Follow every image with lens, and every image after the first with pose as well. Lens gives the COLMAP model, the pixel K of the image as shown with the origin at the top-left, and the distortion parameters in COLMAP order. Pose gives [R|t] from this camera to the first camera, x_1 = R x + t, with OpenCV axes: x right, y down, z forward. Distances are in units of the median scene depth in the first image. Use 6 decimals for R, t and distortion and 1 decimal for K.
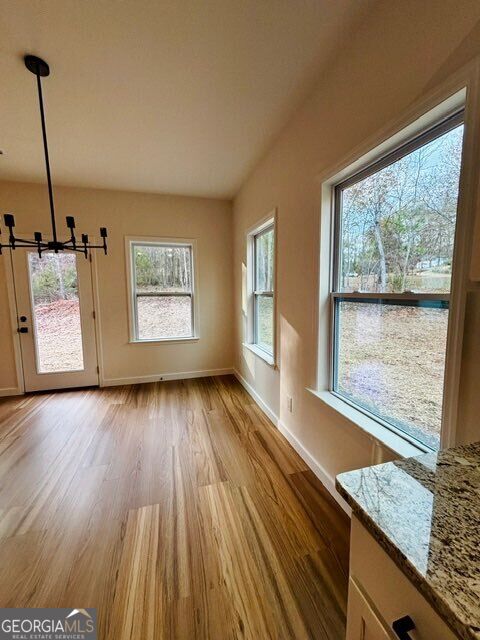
lens RADIAL K [[261.5, 0, 239.7], [0, 261.5, 317.6], [0, 0, 1]] dist [0.001228, 0.000622]
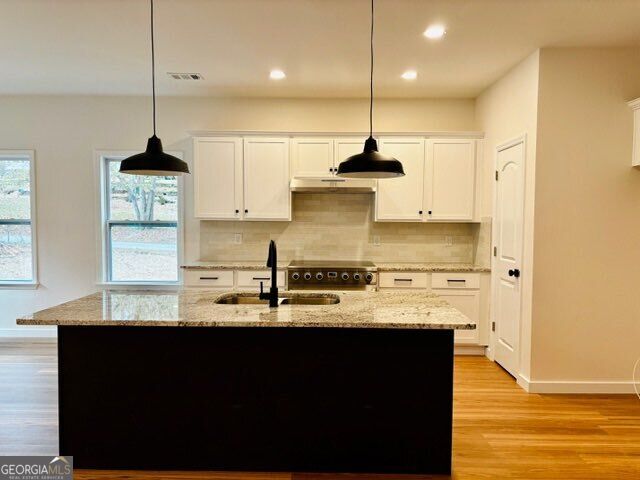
lens RADIAL K [[492.5, 0, 320.0], [0, 492.5, 240.0], [0, 0, 1]] dist [0.037965, -0.046135]
pose [[0.282578, -0.038779, 0.958460, -1.337149], [0.090271, 0.995823, 0.013676, 0.061591], [-0.954987, 0.082657, 0.284898, -0.688820]]
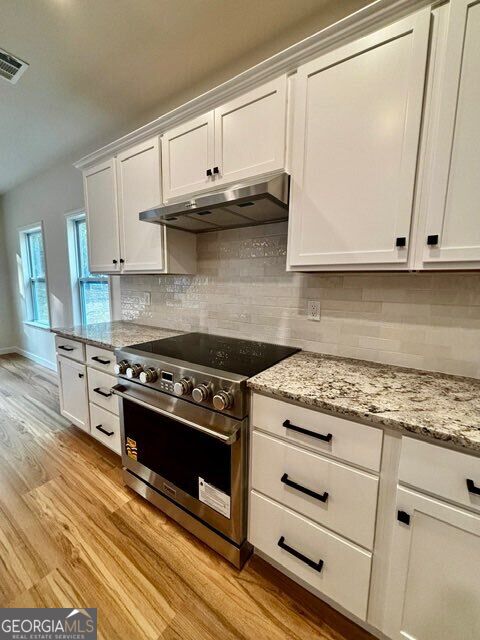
lens RADIAL K [[257.1, 0, 239.2], [0, 257.1, 316.5], [0, 0, 1]] dist [0.001515, 0.000790]
pose [[0.766487, -0.061820, 0.639277, 0.025124], [0.046930, 0.998087, 0.040249, 0.090713], [-0.640543, -0.000849, 0.767922, -0.658937]]
